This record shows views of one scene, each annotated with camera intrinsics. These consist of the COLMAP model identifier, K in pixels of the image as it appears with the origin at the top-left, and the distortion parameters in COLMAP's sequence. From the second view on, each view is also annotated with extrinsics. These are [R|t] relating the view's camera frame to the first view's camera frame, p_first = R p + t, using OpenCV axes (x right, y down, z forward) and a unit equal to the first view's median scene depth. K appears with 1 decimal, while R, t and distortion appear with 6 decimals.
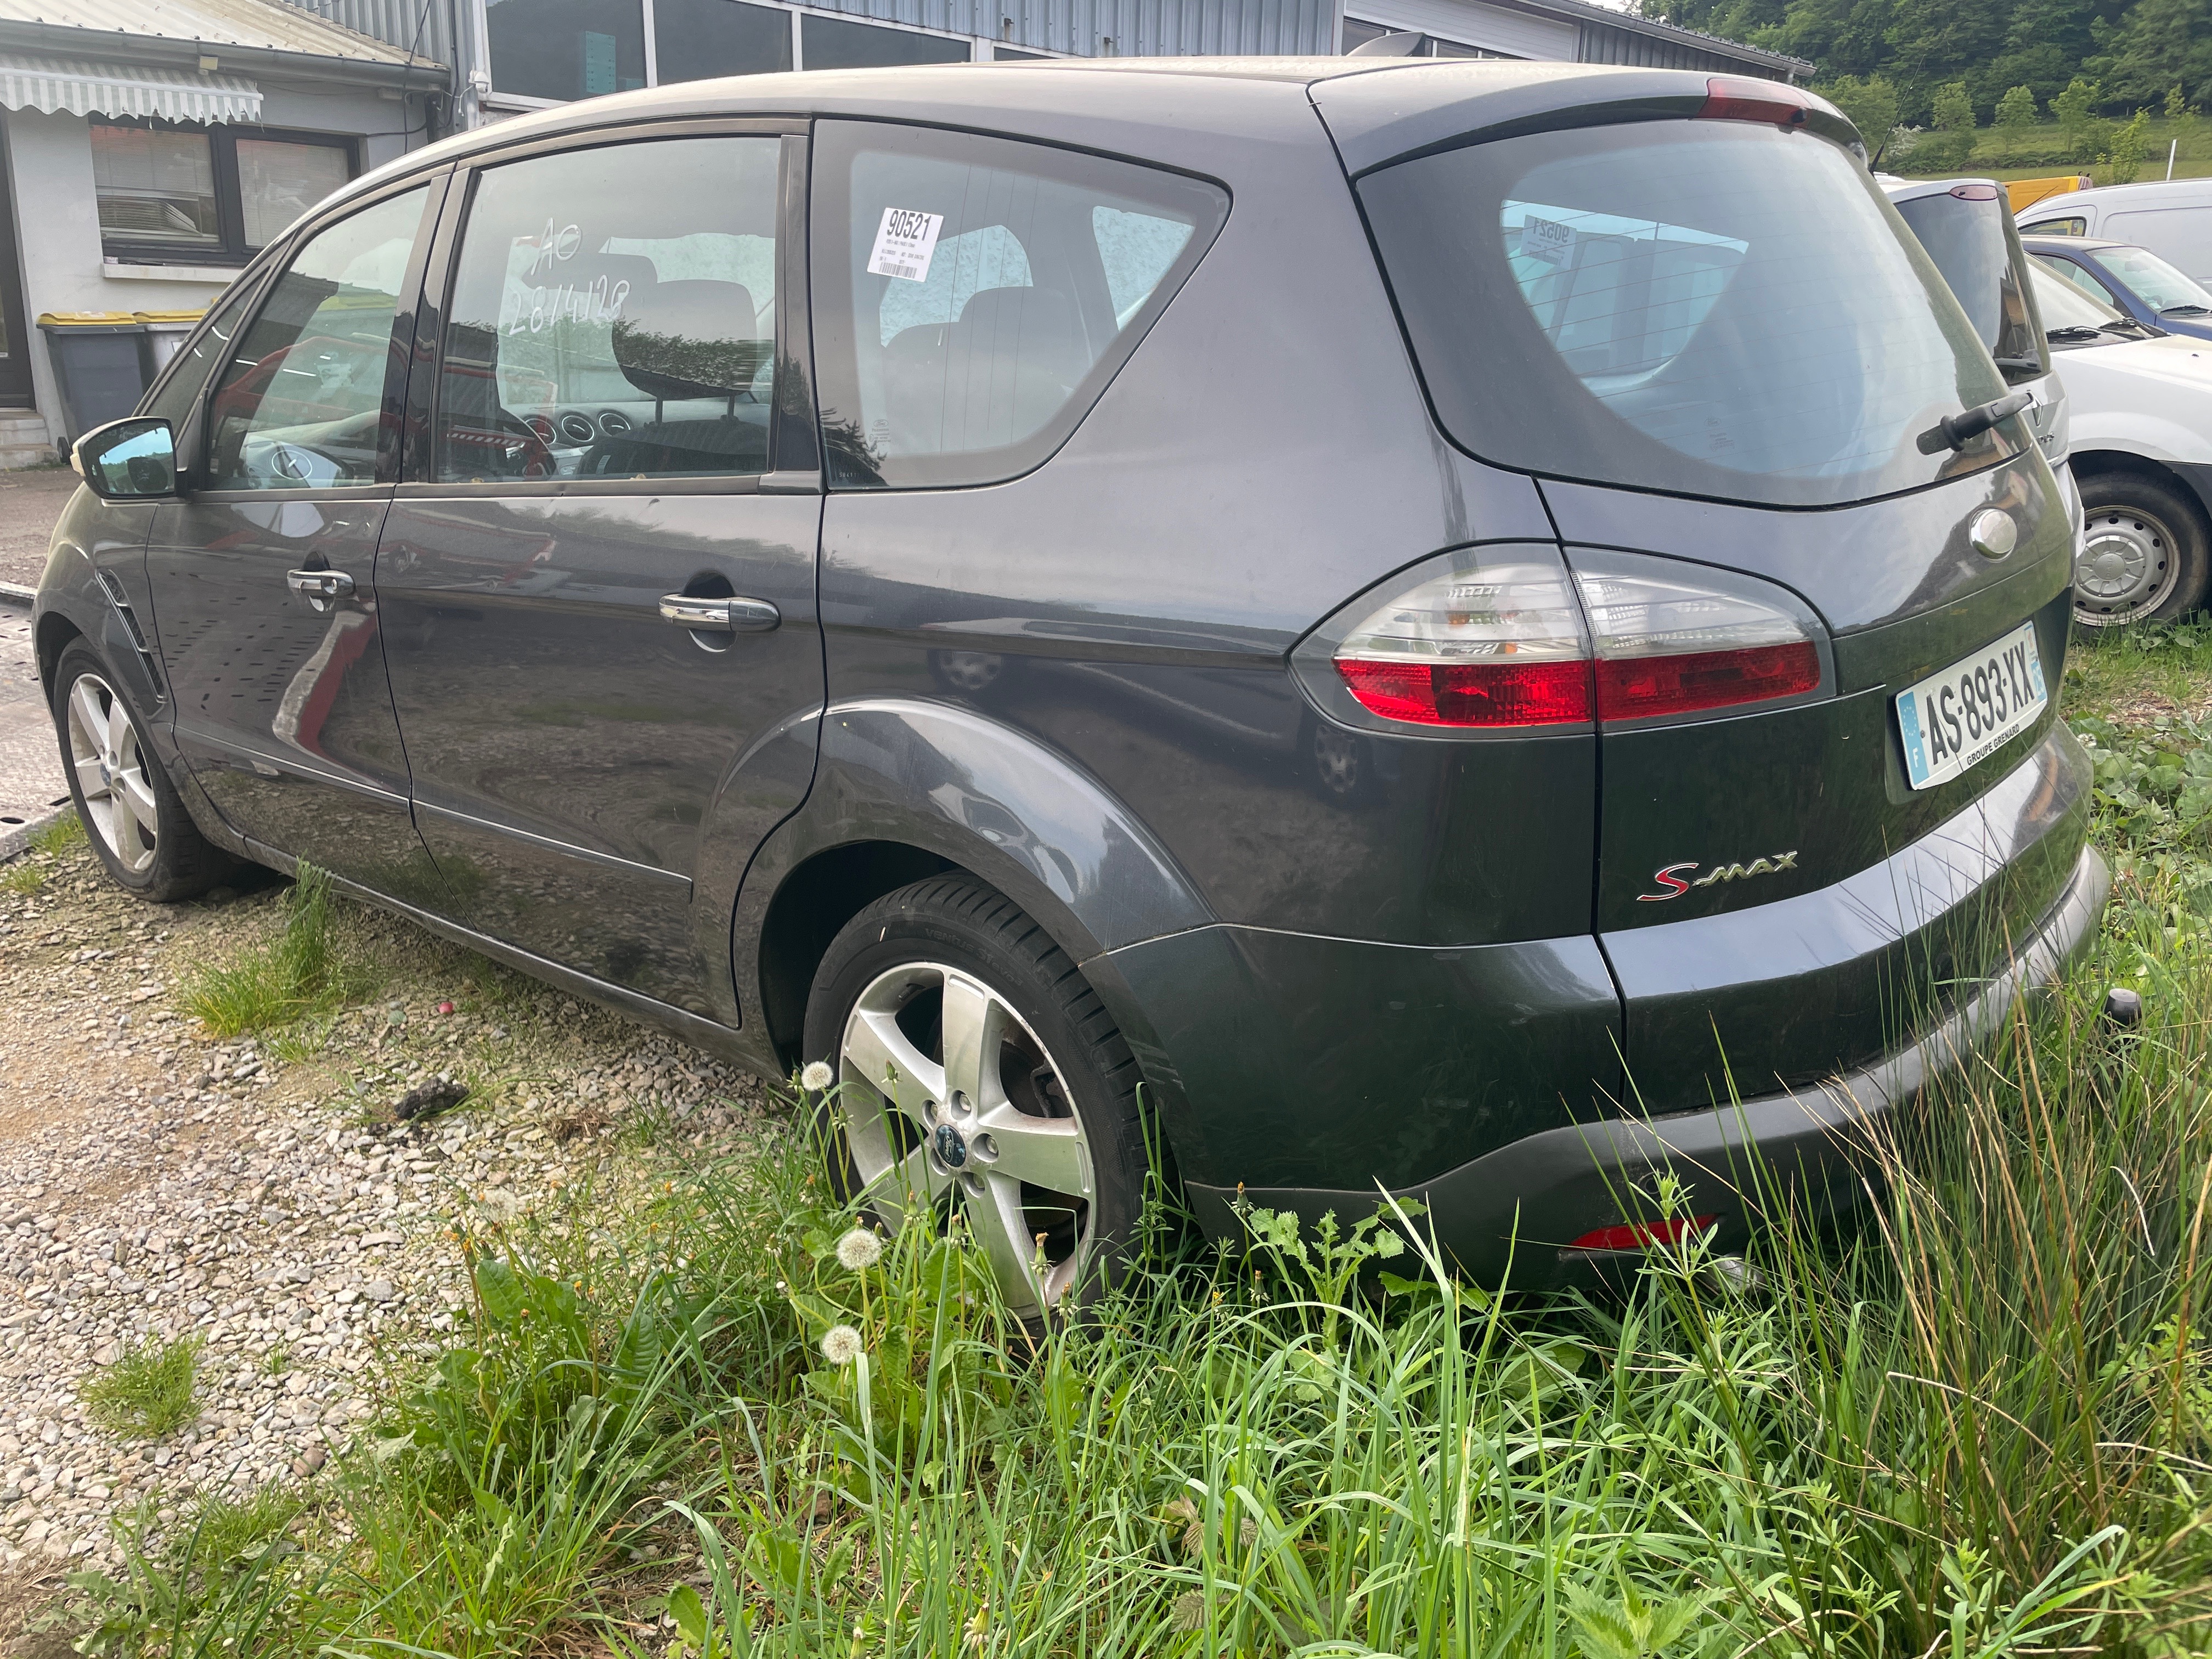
lens RADIAL K [[1682.3, 0, 1105.2], [0, 1682.3, 837.2], [0, 0, 1]] dist [0.067003, -0.004276]
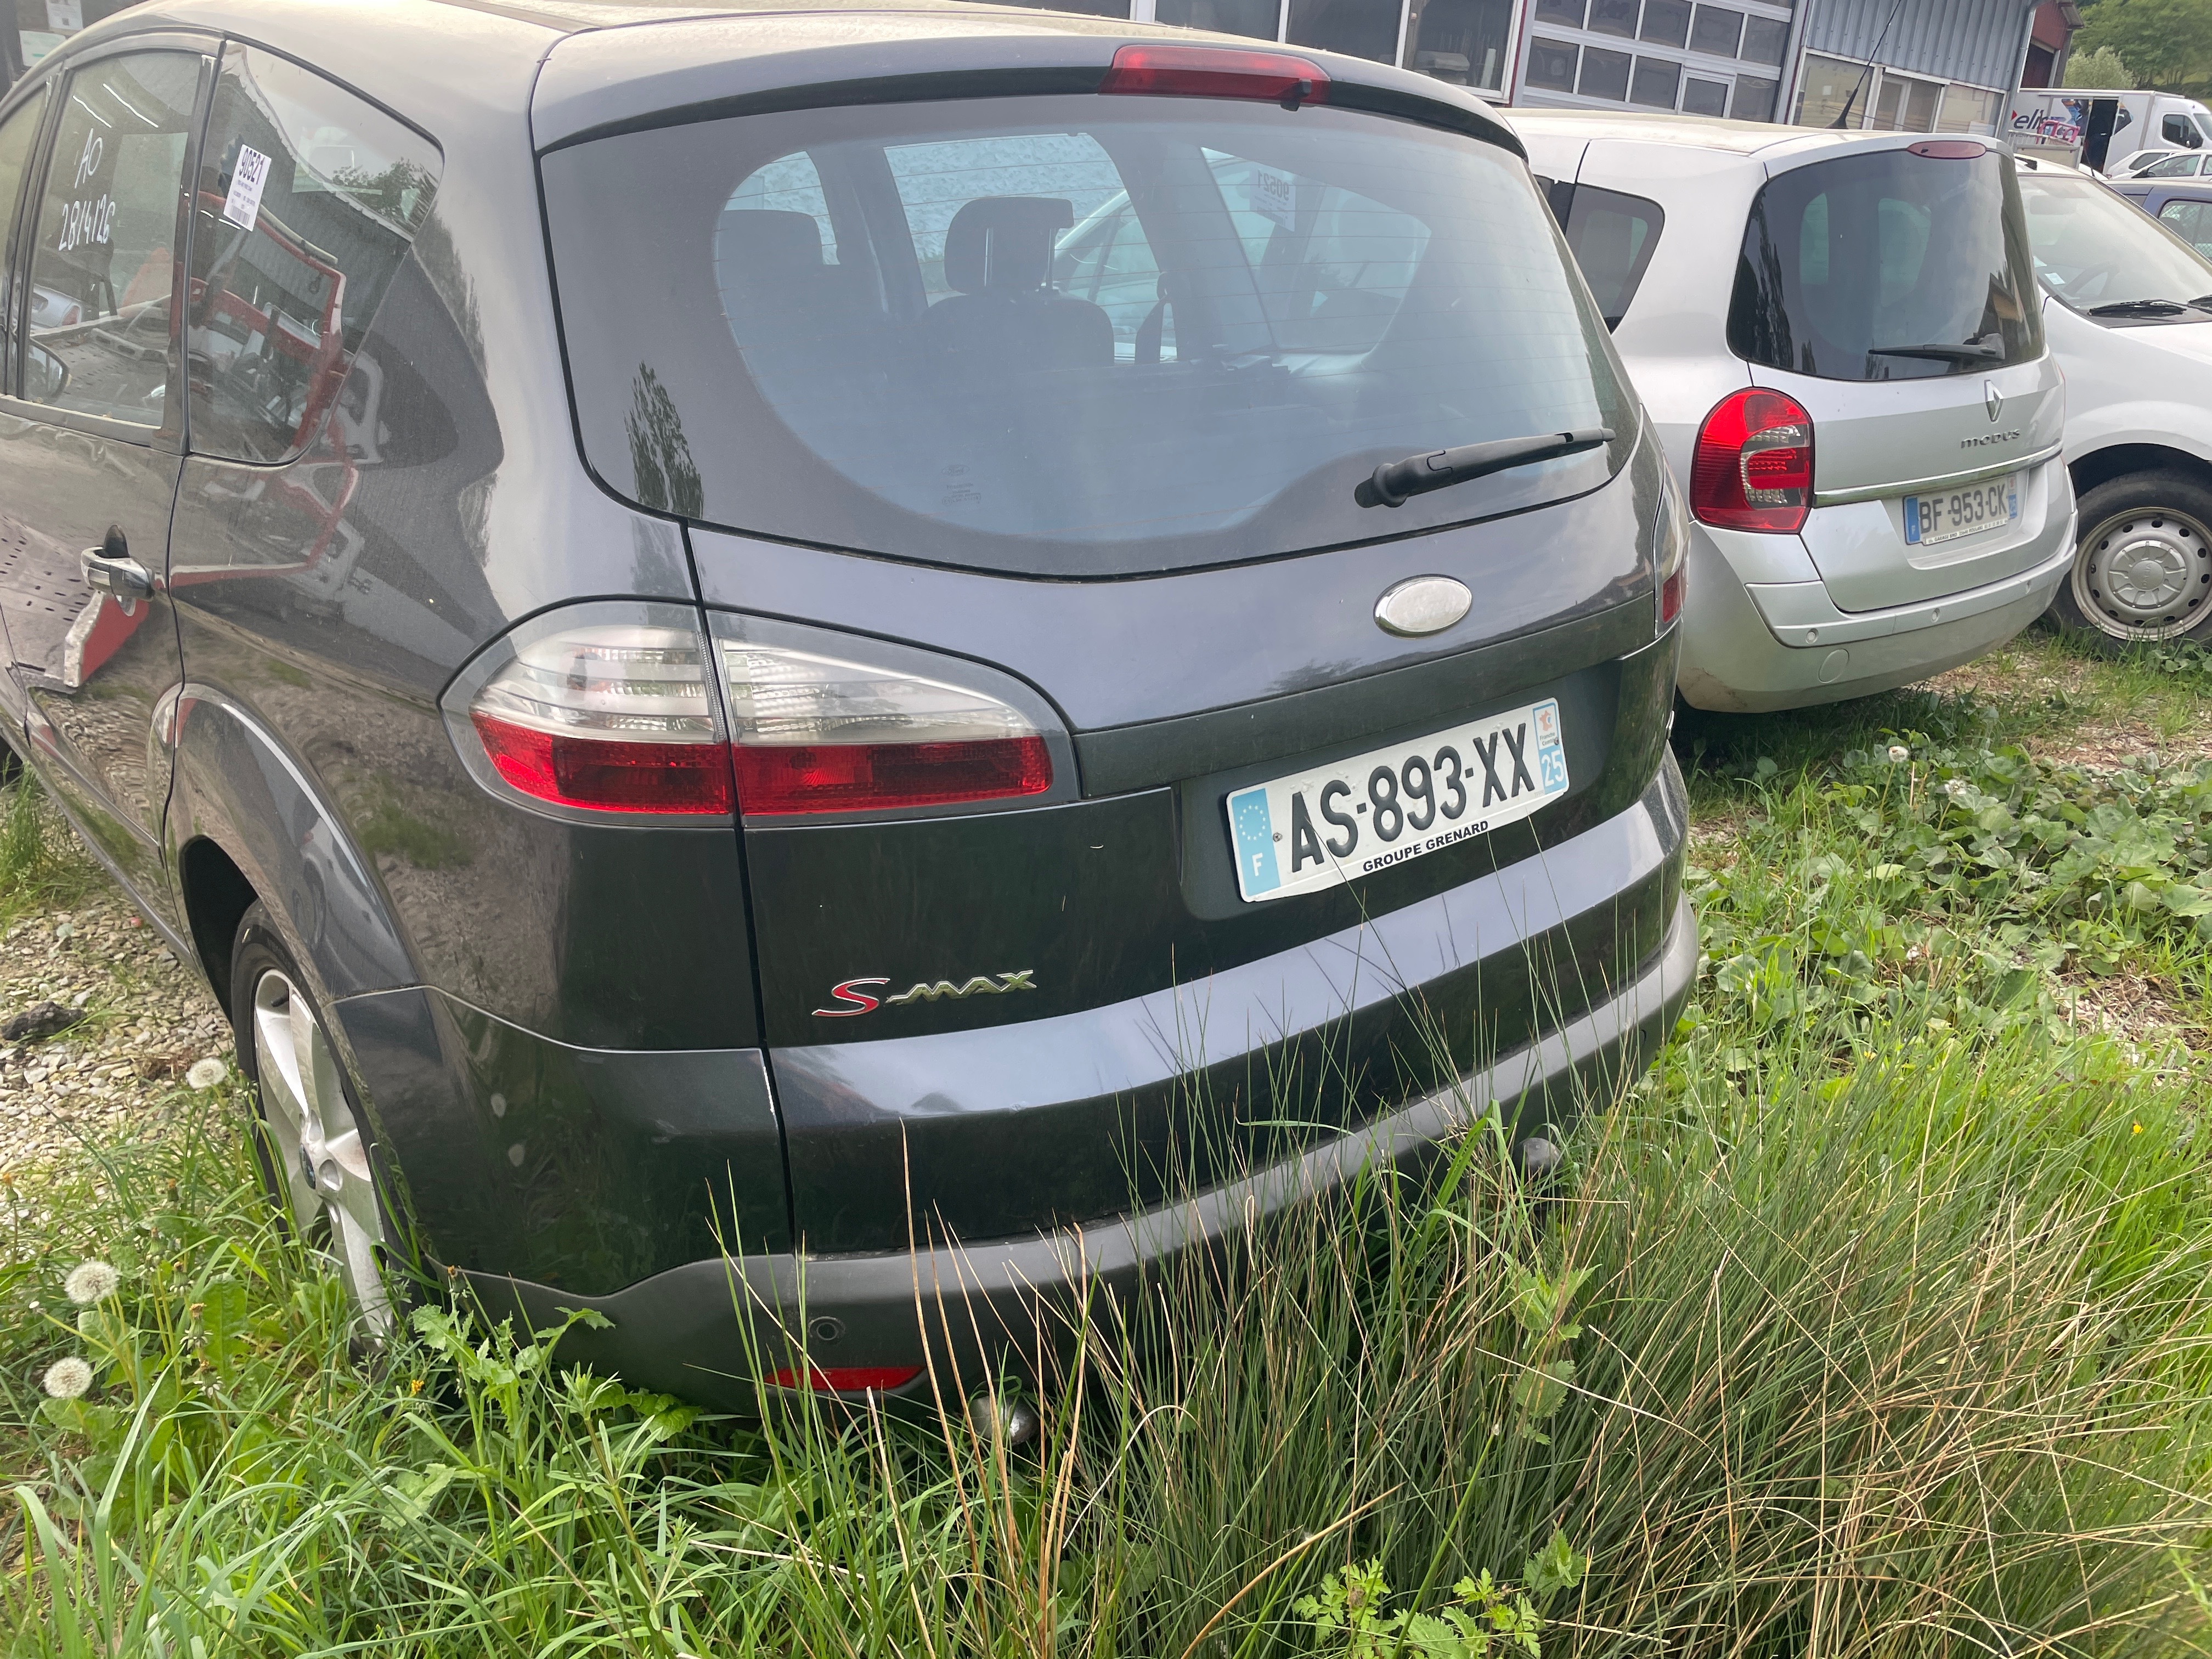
lens RADIAL K [[1682.3, 0, 1107.2], [0, 1682.3, 831.4], [0, 0, 1]] dist [0.067003, -0.004276]
pose [[0.990876, 0.090672, -0.099714, 0.463273], [-0.084806, 0.994493, 0.061577, -0.105577], [0.104748, -0.052559, 0.993109, 0.131200]]
